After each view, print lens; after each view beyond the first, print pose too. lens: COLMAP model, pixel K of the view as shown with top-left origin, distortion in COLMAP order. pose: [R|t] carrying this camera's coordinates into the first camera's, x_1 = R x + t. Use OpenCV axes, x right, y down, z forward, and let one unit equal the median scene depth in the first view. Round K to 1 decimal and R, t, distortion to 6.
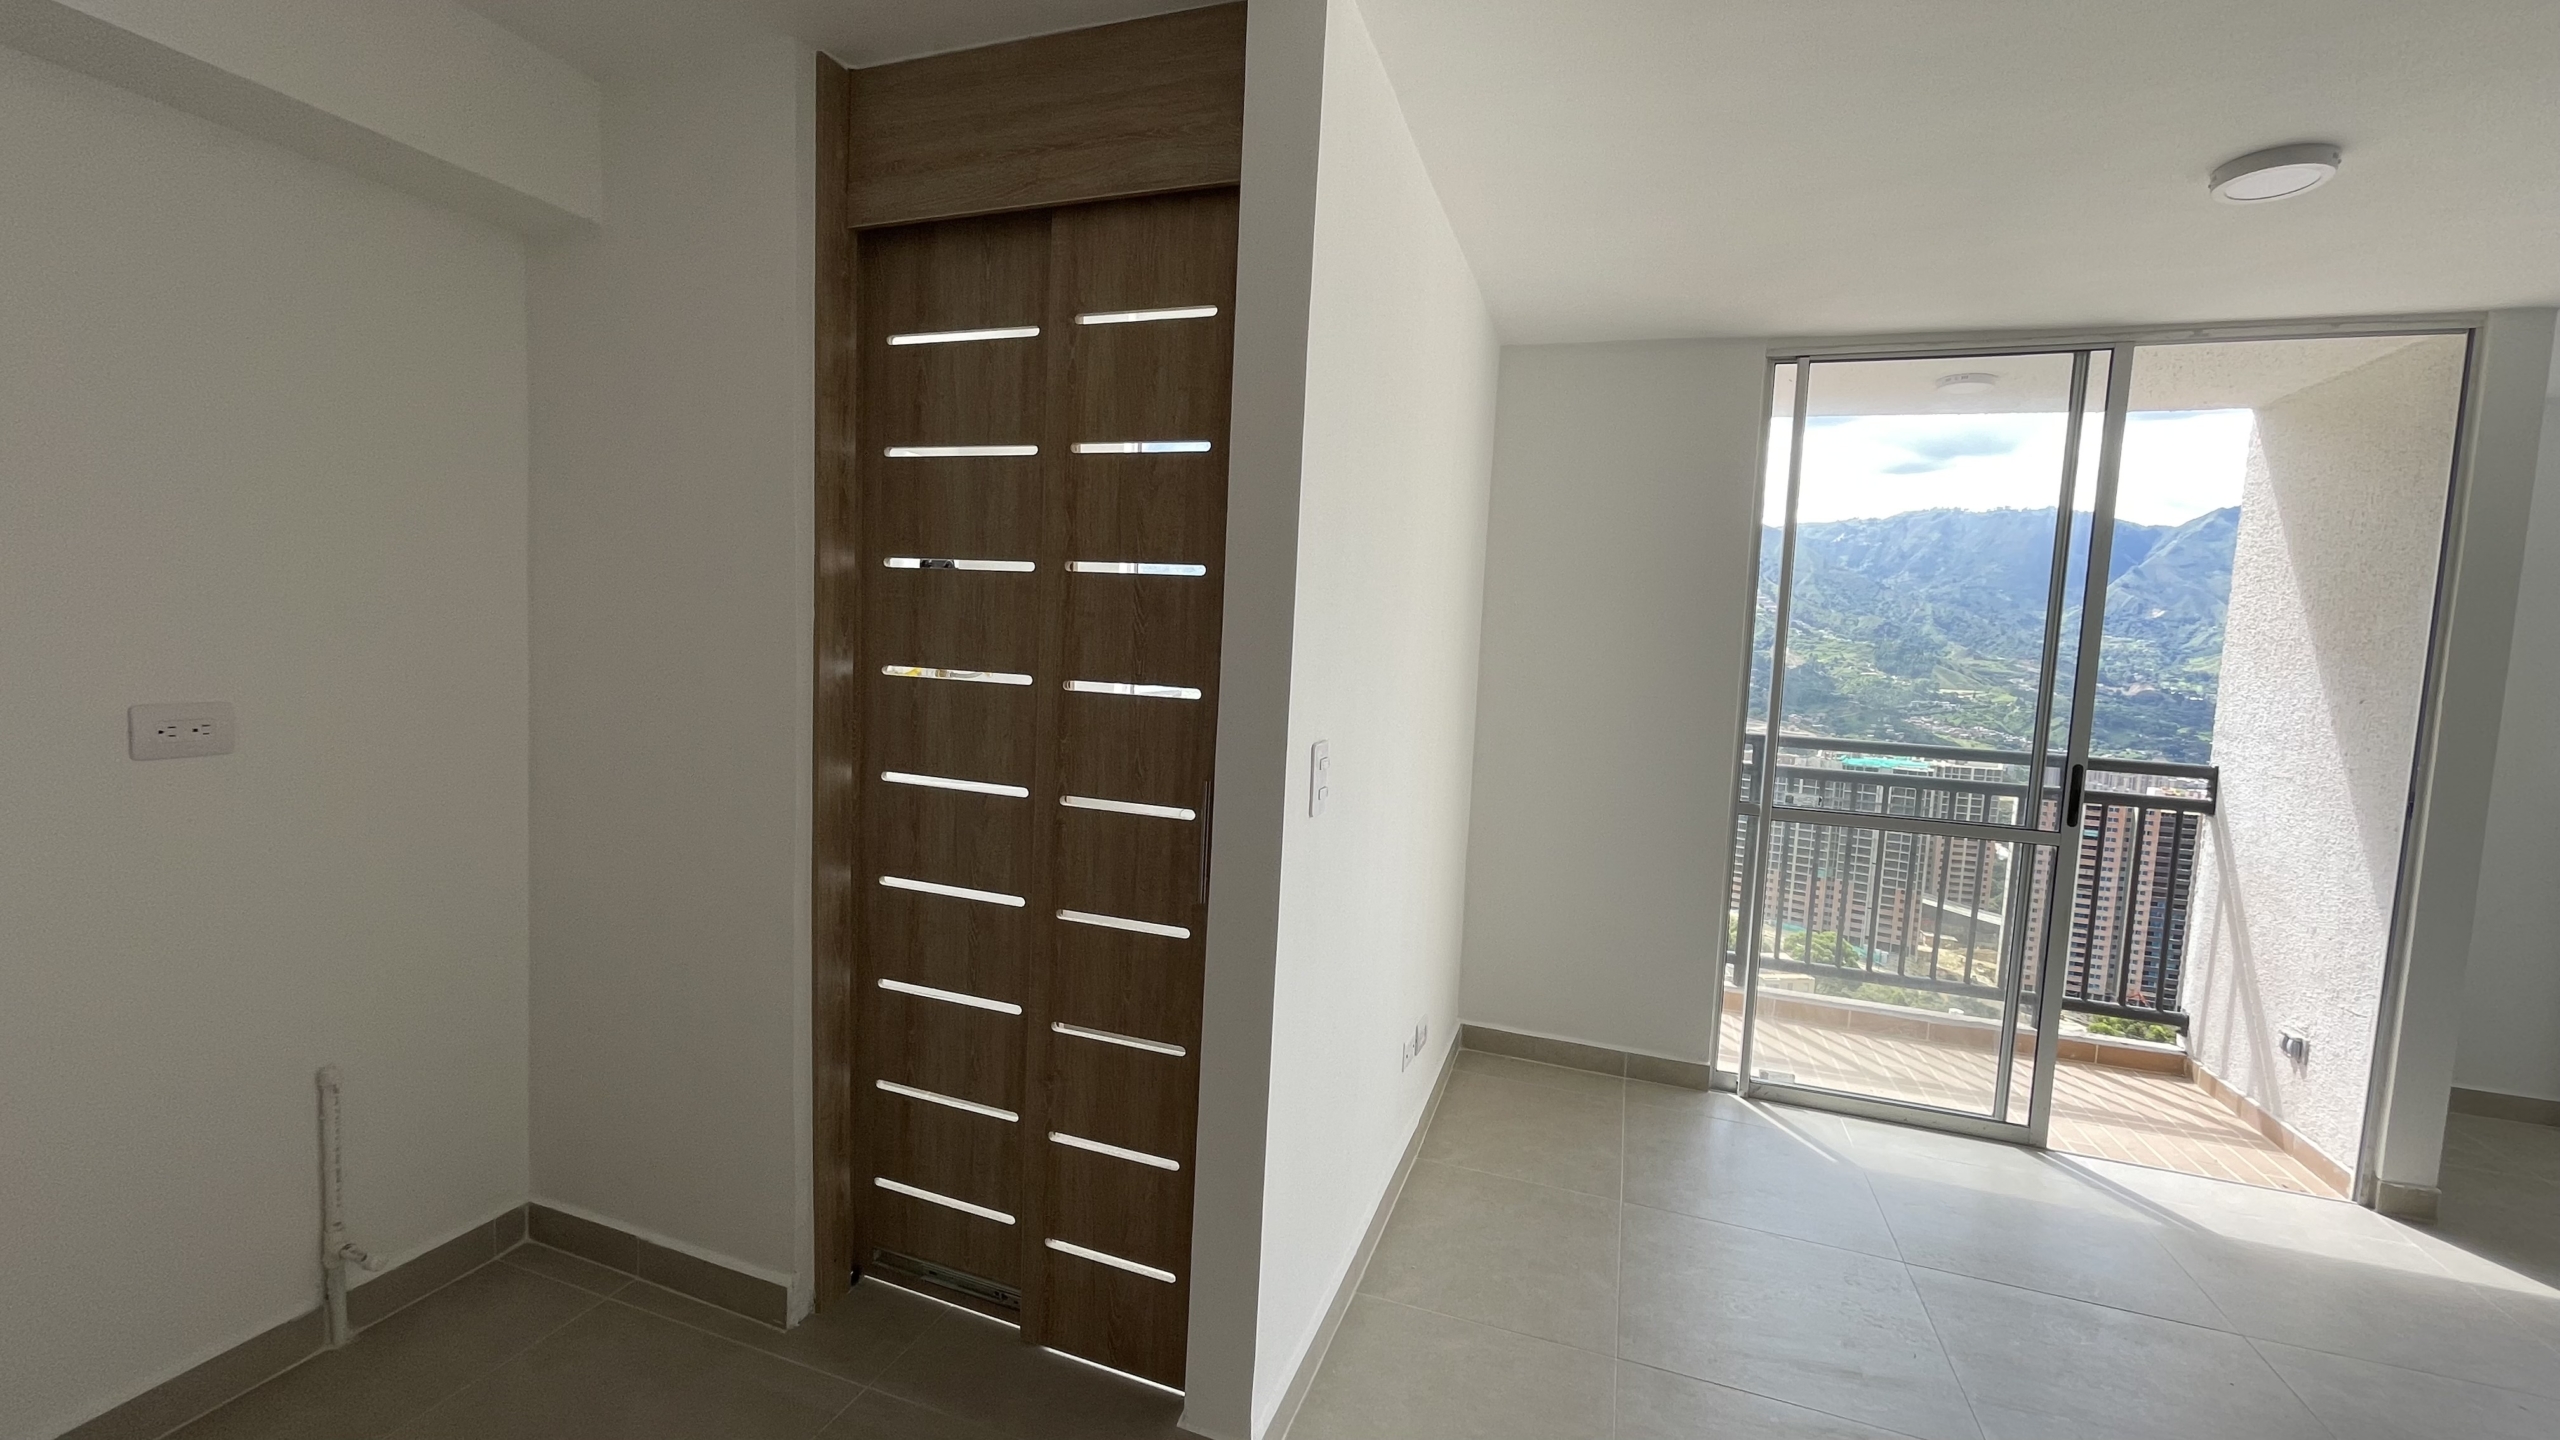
lens RADIAL K [[1030.3, 0, 1275.7], [0, 1030.3, 718.0], [0, 0, 1]] dist [-0.001700, -0.000193]
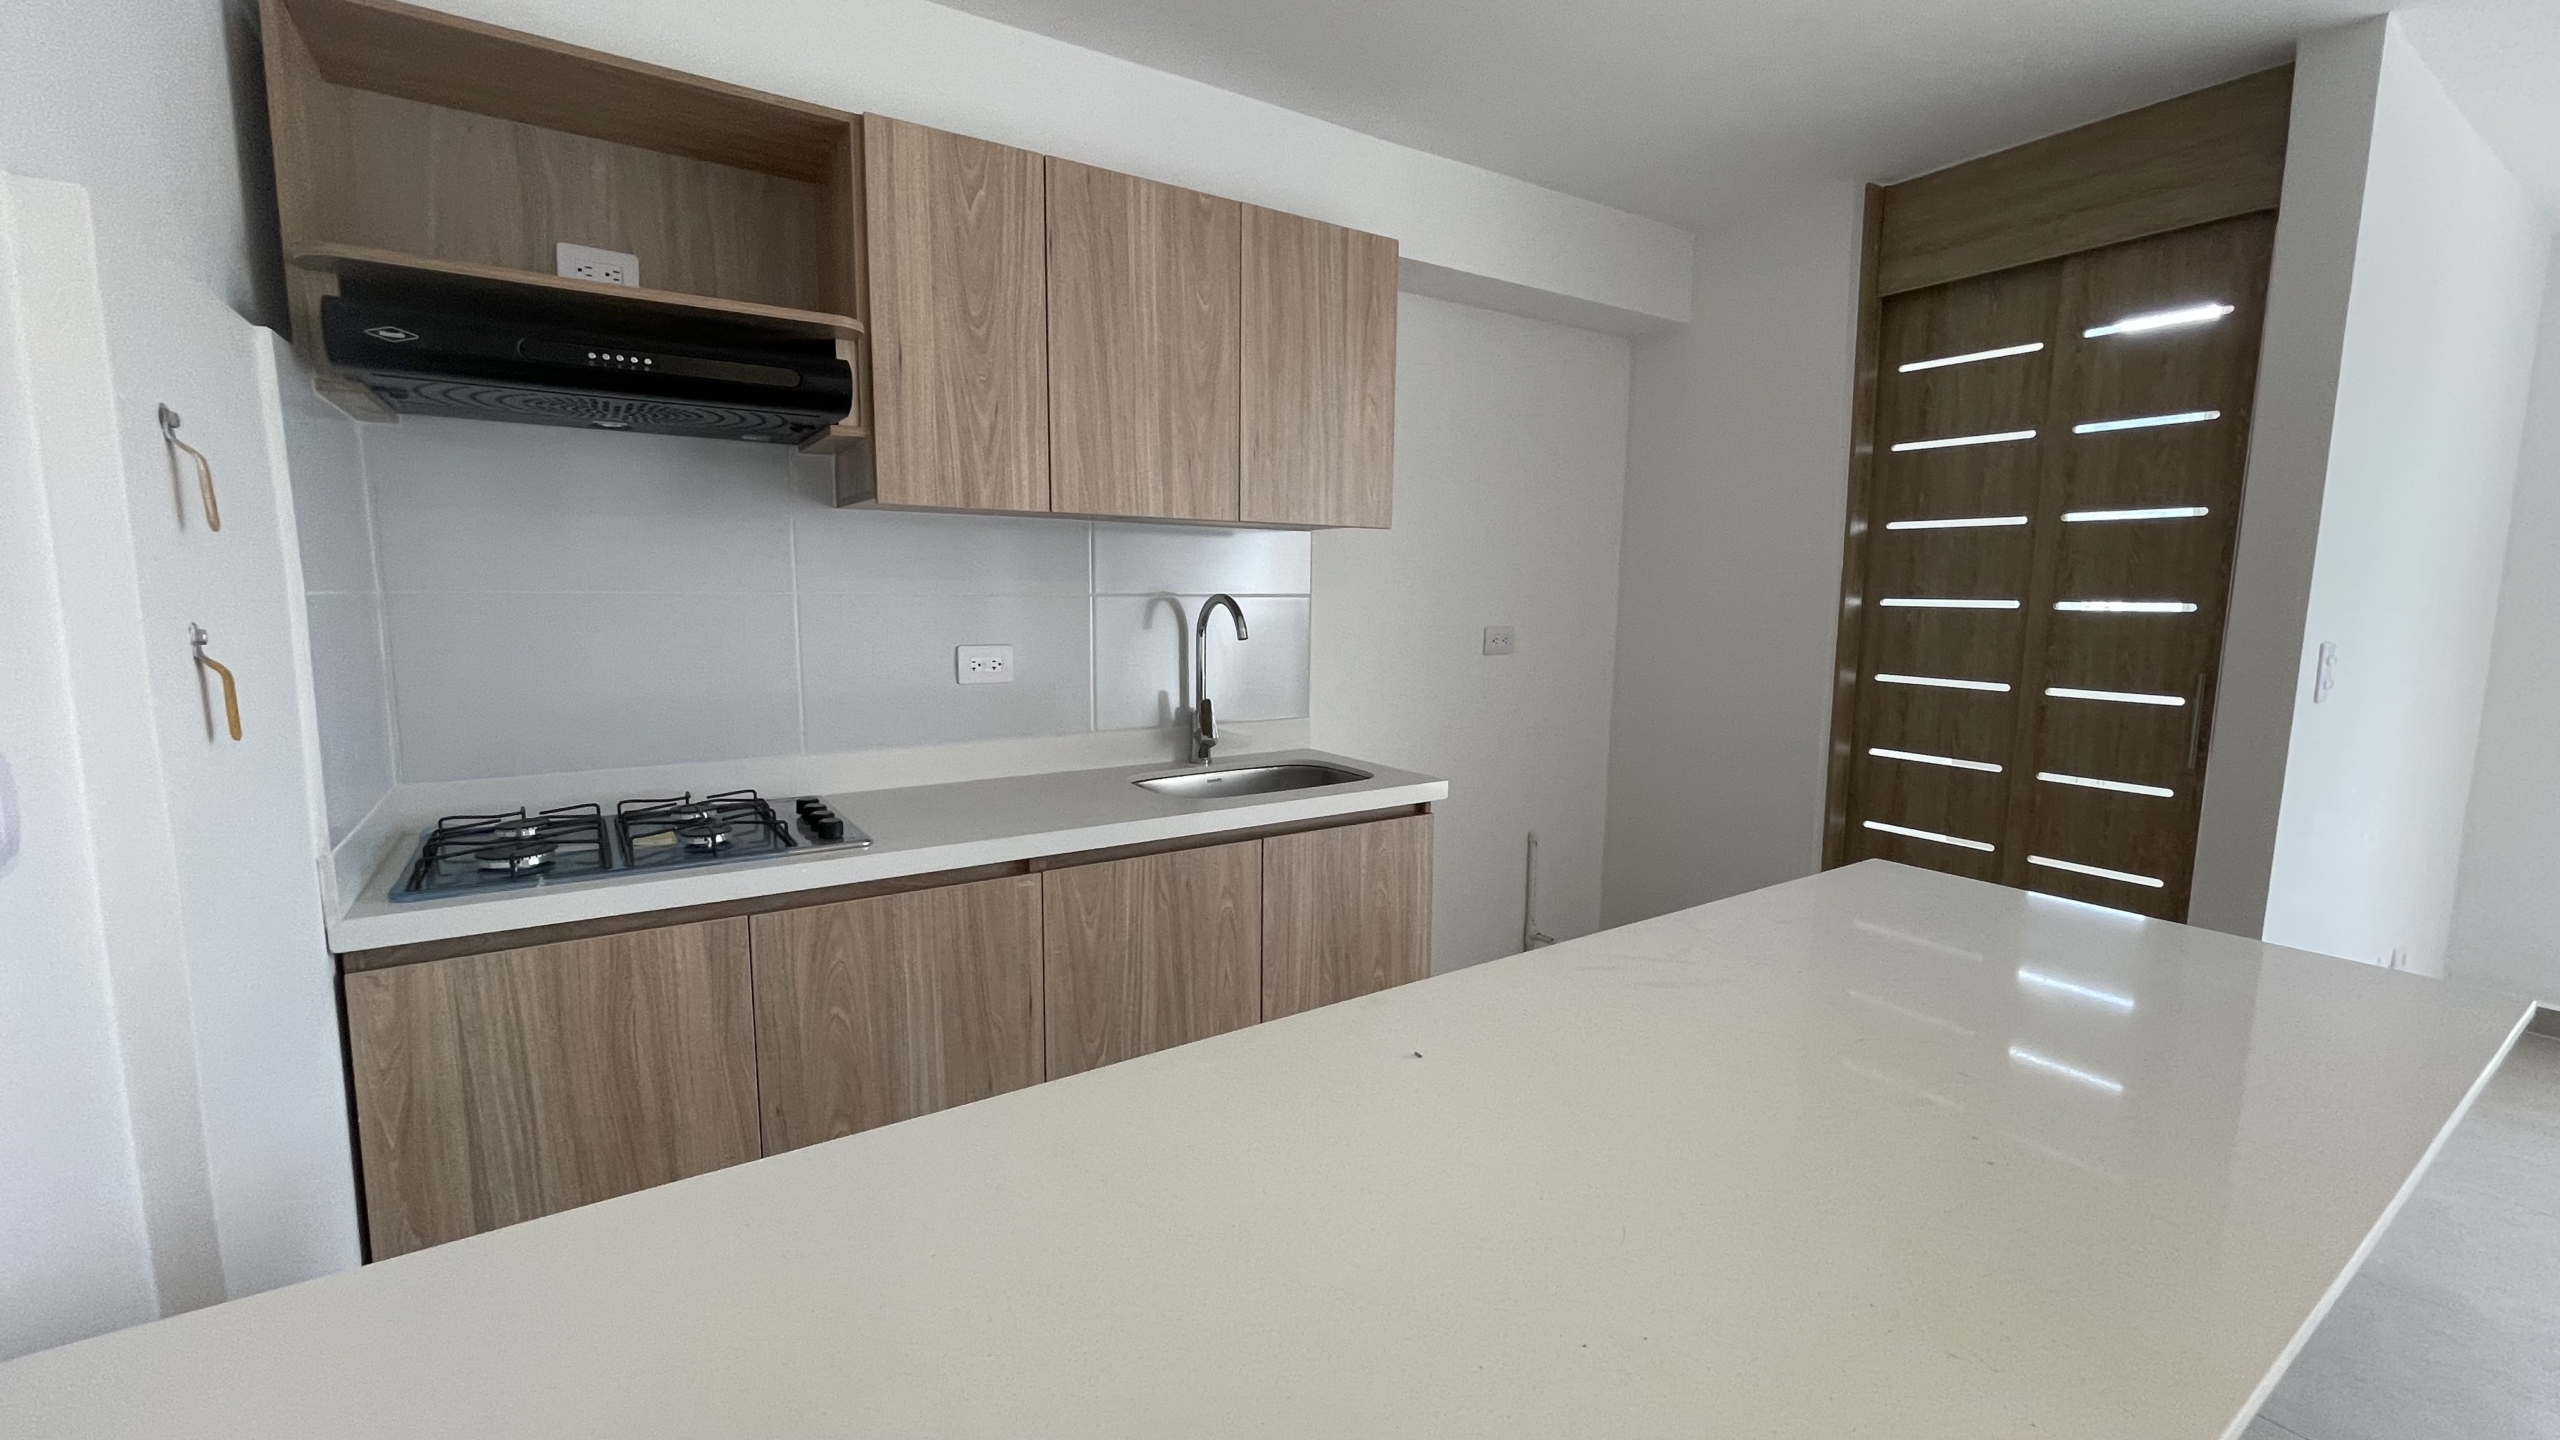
lens RADIAL K [[1030.3, 0, 1275.7], [0, 1030.3, 718.0], [0, 0, 1]] dist [-0.001700, -0.000193]
pose [[0.791302, 0.036510, -0.610334, -0.182381], [-0.018972, 0.999201, 0.035175, 0.085044], [0.611131, -0.016255, 0.791363, -0.690489]]
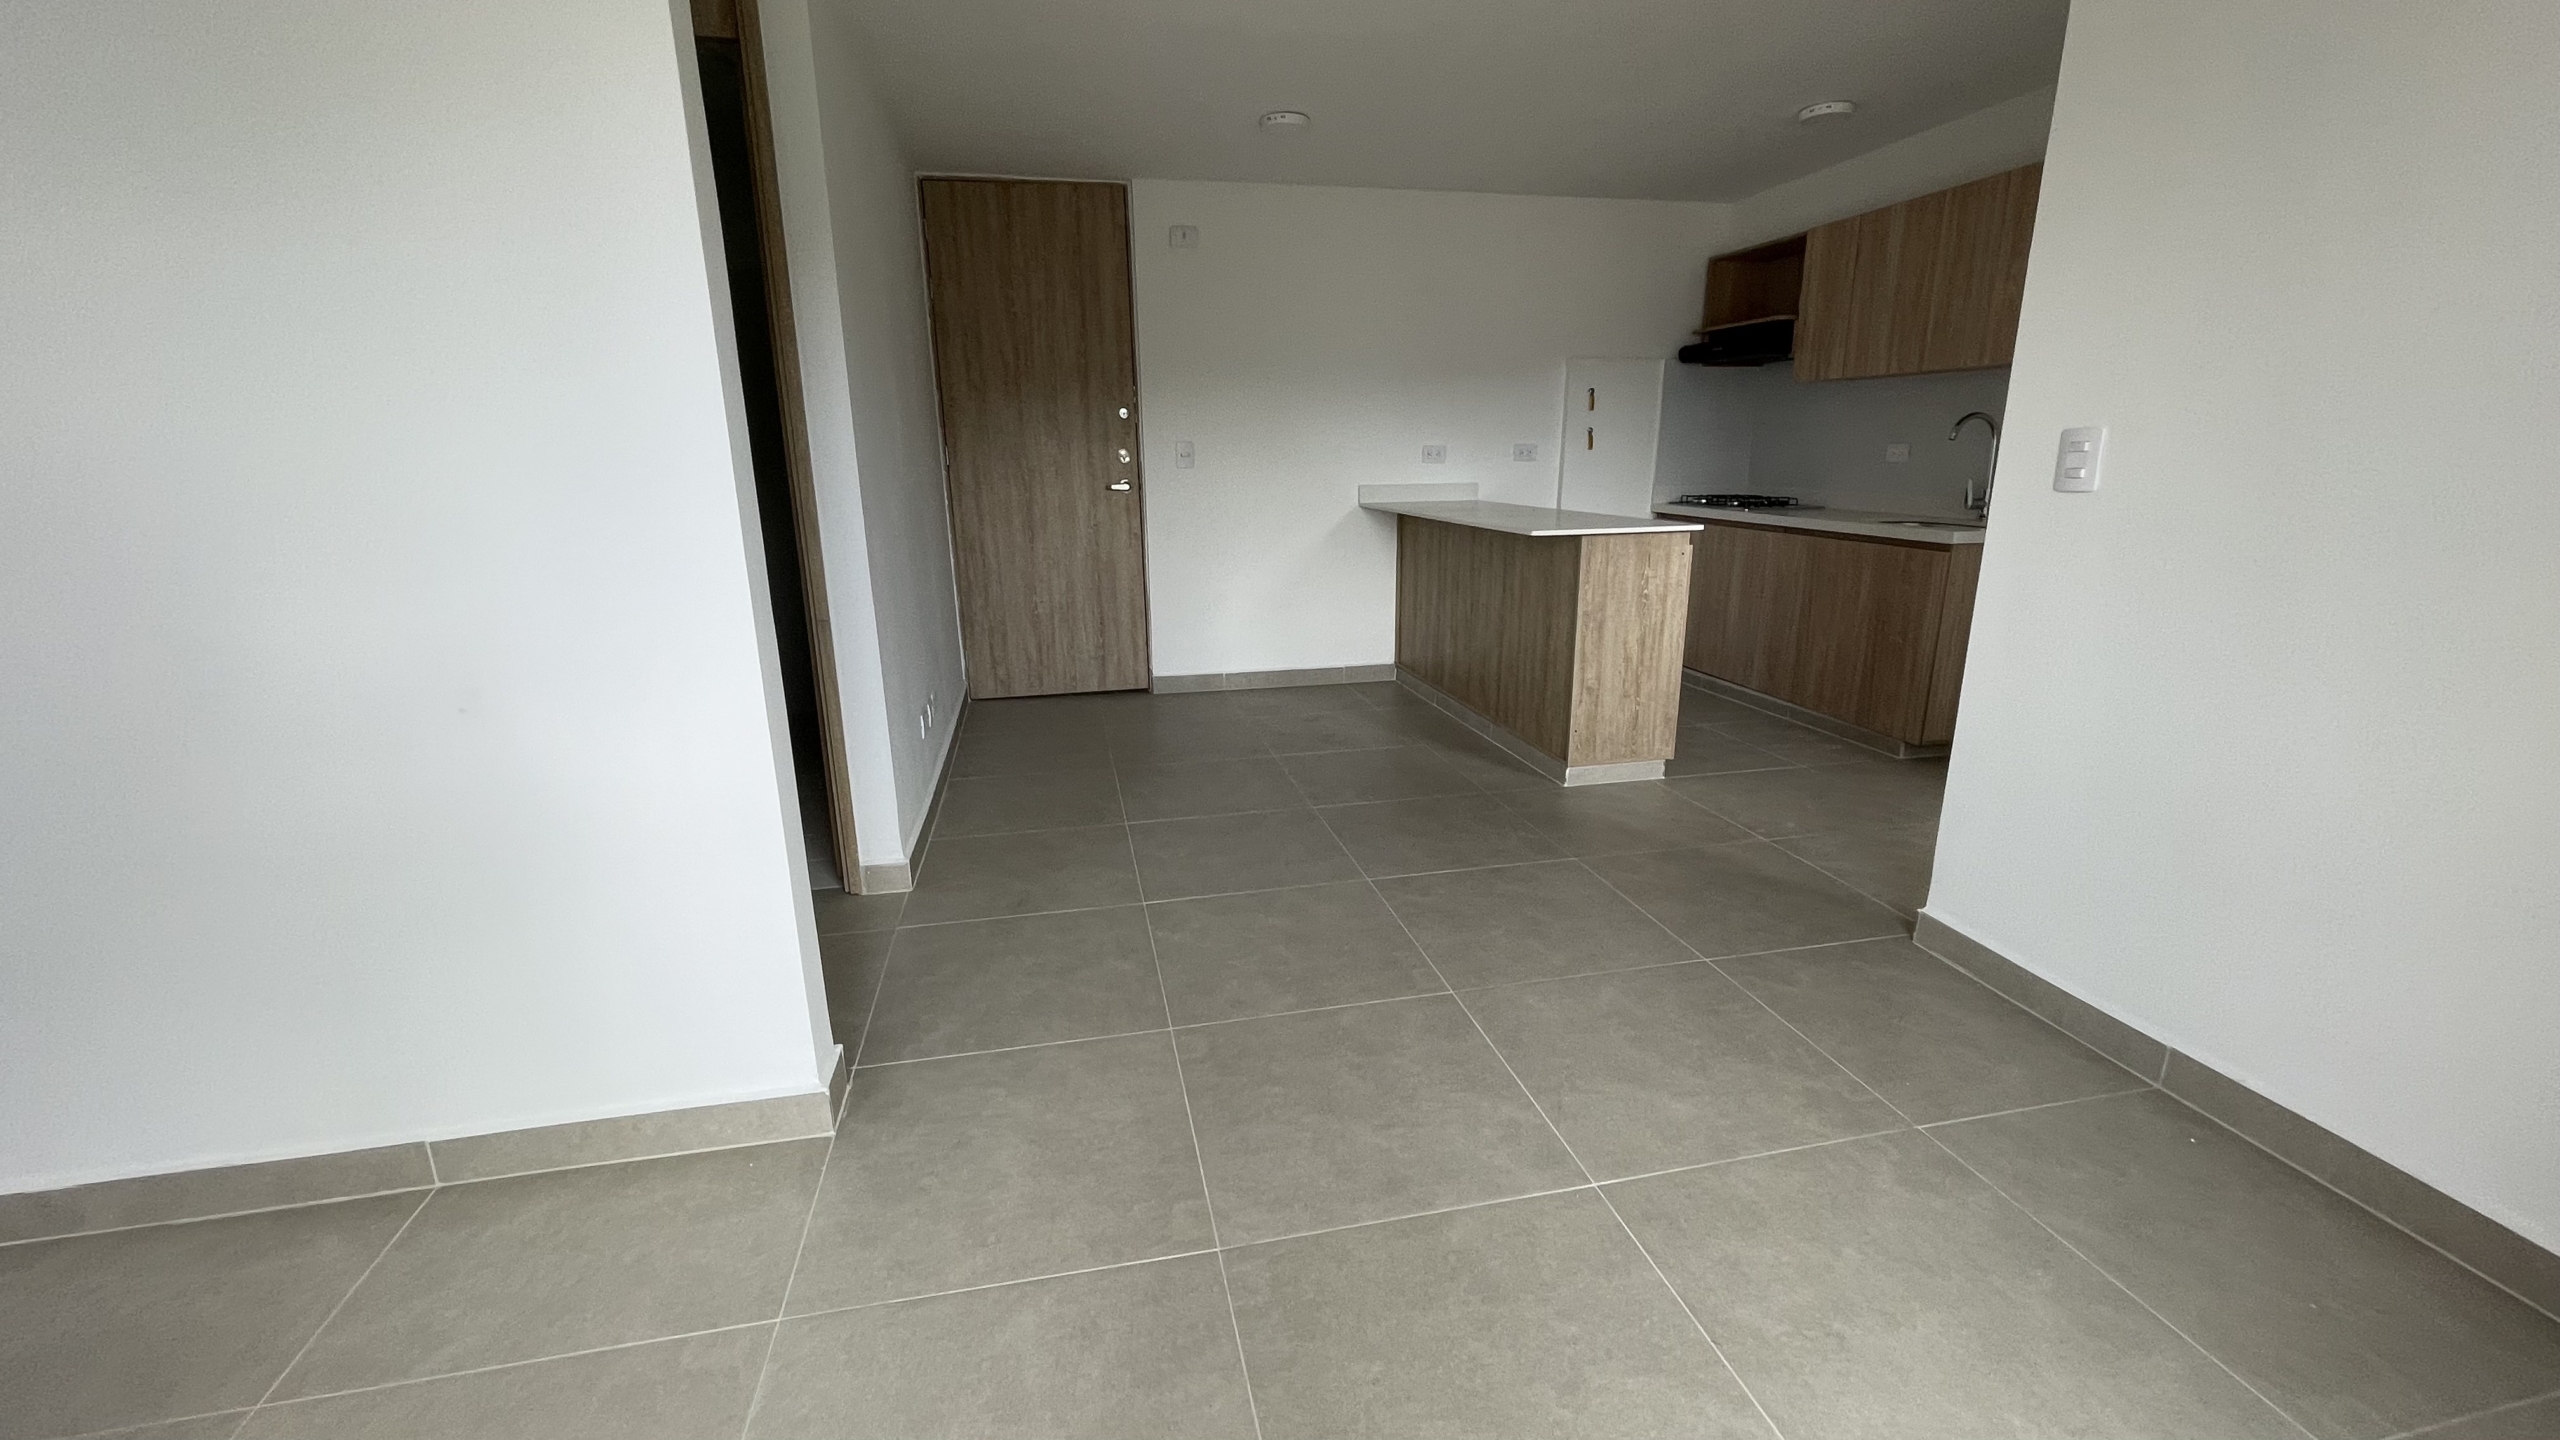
lens RADIAL K [[1031.5, 0, 1270.9], [0, 1031.5, 728.4], [0, 0, 1]] dist [-0.019669, -0.000332]
pose [[-0.857974, 0.101209, -0.503624, 1.331589], [-0.067495, 0.949689, 0.305835, 0.048468], [0.509239, 0.296391, -0.807978, 1.437146]]
